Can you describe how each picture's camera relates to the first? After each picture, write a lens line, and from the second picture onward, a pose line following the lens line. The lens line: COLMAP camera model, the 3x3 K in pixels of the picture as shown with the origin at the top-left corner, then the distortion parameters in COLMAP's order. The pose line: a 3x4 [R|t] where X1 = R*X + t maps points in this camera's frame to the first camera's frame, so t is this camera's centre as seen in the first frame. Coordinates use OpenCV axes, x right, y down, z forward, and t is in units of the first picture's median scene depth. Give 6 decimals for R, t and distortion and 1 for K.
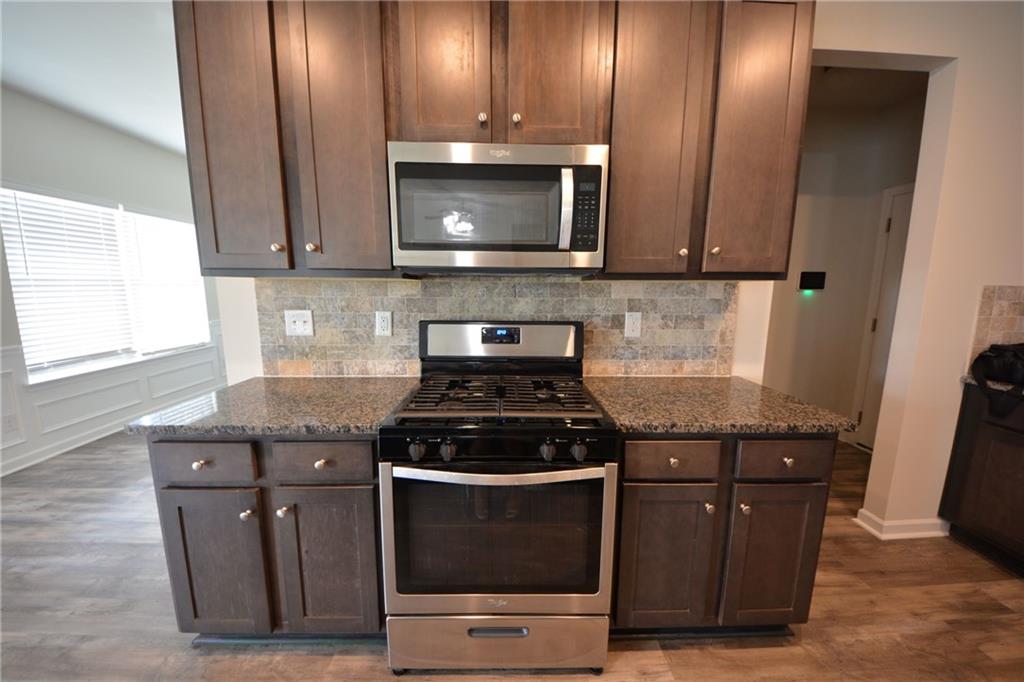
lens RADIAL K [[349.5, 0, 513.9], [0, 349.5, 344.5], [0, 0, 1]] dist [-0.004426, -0.000419]
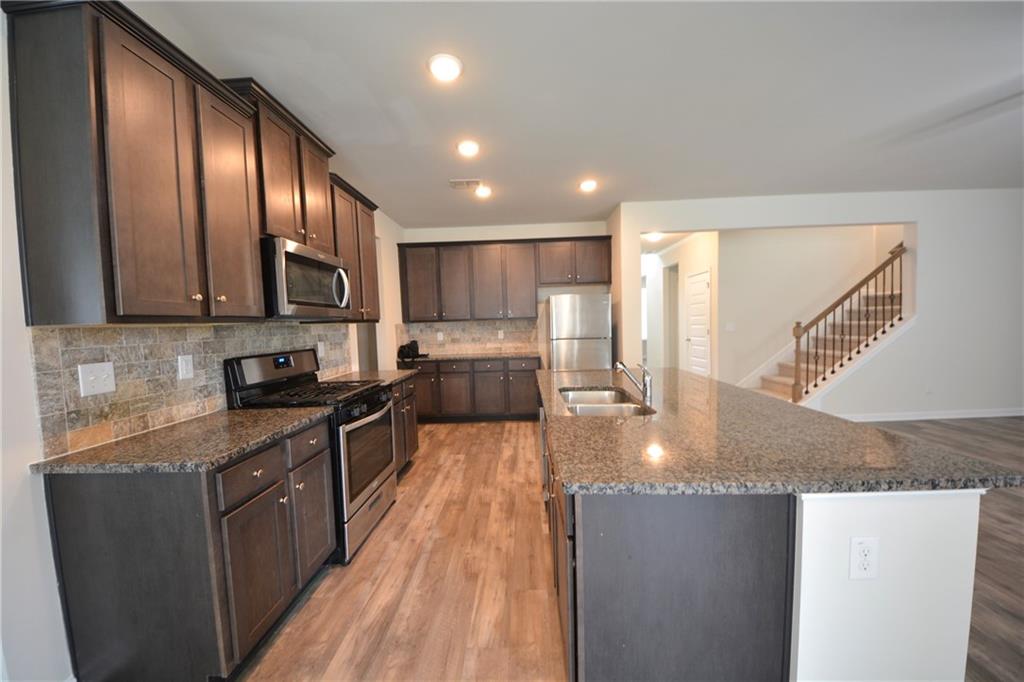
lens RADIAL K [[364.2, 0, 508.4], [0, 364.2, 338.2], [0, 0, 1]] dist [-0.012637, -0.000950]
pose [[0.074859, -0.051374, 0.995870, -1.354620], [0.186154, 0.981836, 0.036657, -0.004881], [-0.979665, 0.182641, 0.083063, -0.044580]]
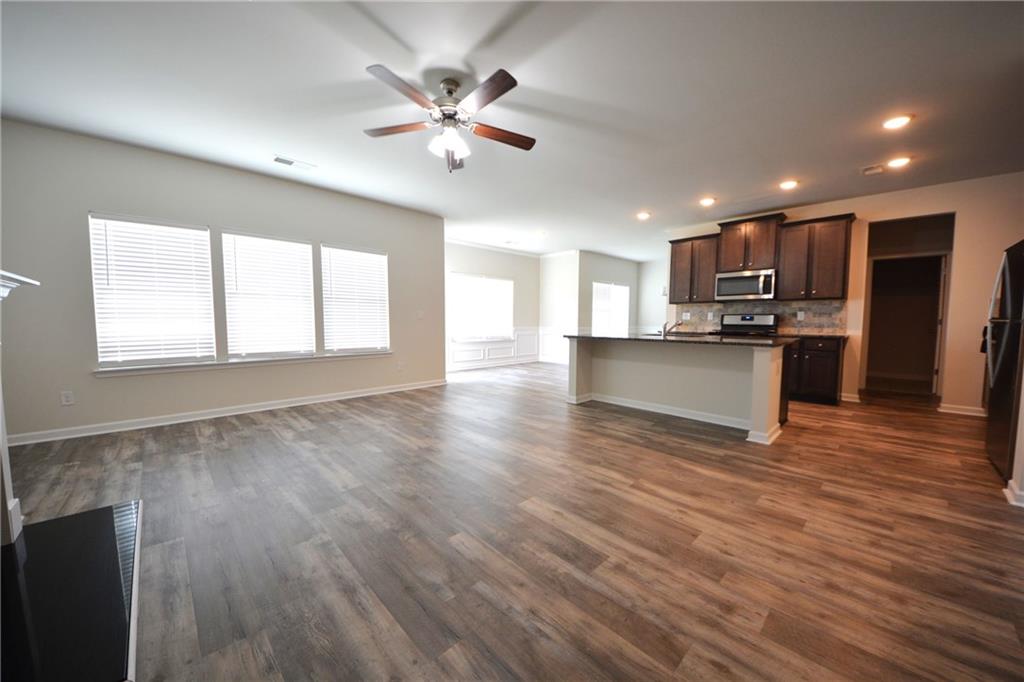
lens RADIAL K [[364.2, 0, 514.9], [0, 364.2, 346.7], [0, 0, 1]] dist [-0.012637, -0.000950]
pose [[0.678976, 0.047770, -0.732604, 0.972551], [-0.107978, 0.993527, -0.035290, 0.584583], [0.726176, 0.103066, 0.679739, -2.867664]]
